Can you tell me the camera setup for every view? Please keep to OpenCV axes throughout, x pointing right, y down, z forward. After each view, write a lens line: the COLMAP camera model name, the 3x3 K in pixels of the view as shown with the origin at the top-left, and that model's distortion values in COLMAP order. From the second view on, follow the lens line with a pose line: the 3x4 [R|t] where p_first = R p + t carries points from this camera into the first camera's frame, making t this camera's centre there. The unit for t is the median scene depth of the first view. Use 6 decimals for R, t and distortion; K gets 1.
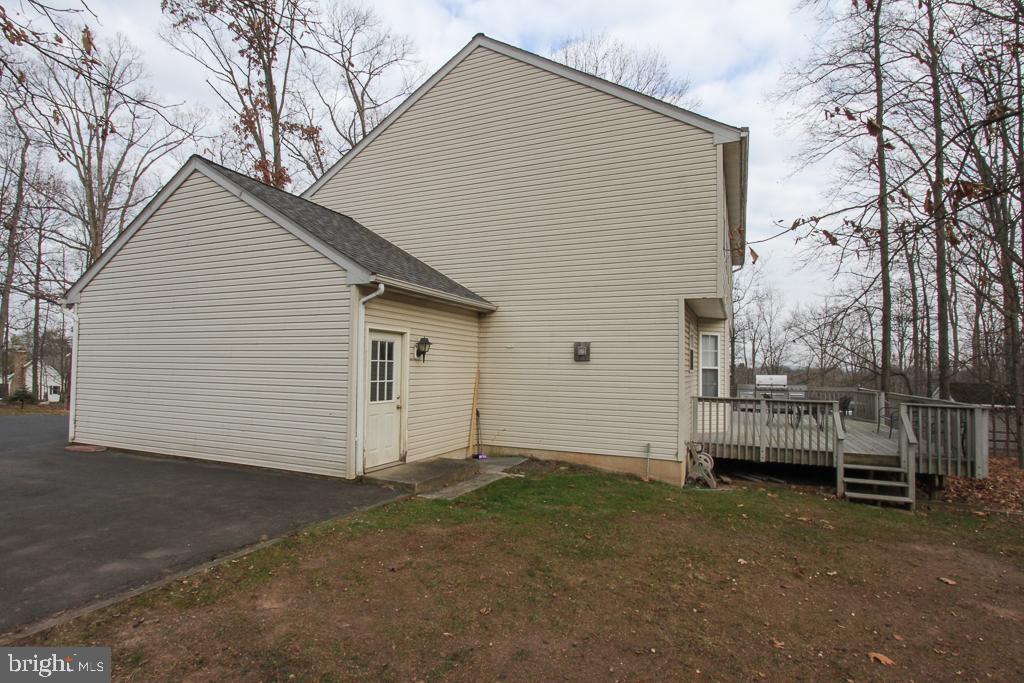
lens RADIAL K [[527.7, 0, 512.0], [0, 527.7, 341.5], [0, 0, 1]] dist [-0.014857, -0.000216]
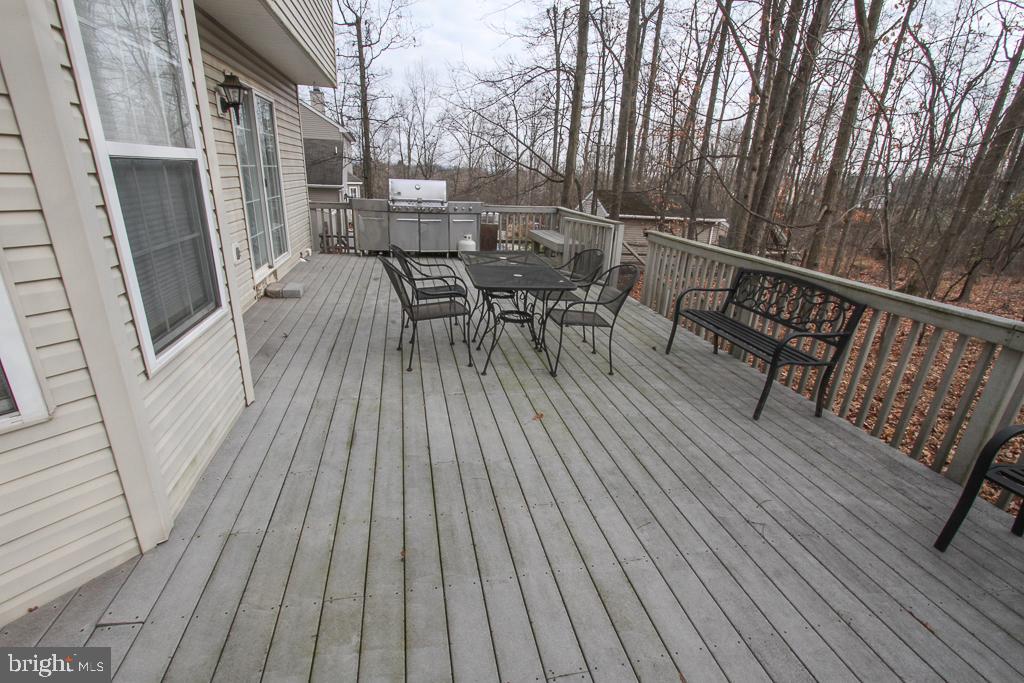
lens RADIAL K [[471.3, 0, 513.7], [0, 471.3, 346.0], [0, 0, 1]] dist [-0.015100, 0.000996]
pose [[0.808335, -0.179997, 0.560532, 0.491763], [-0.064494, 0.919310, 0.388213, 0.051292], [-0.585180, -0.349957, 0.731502, 0.966310]]
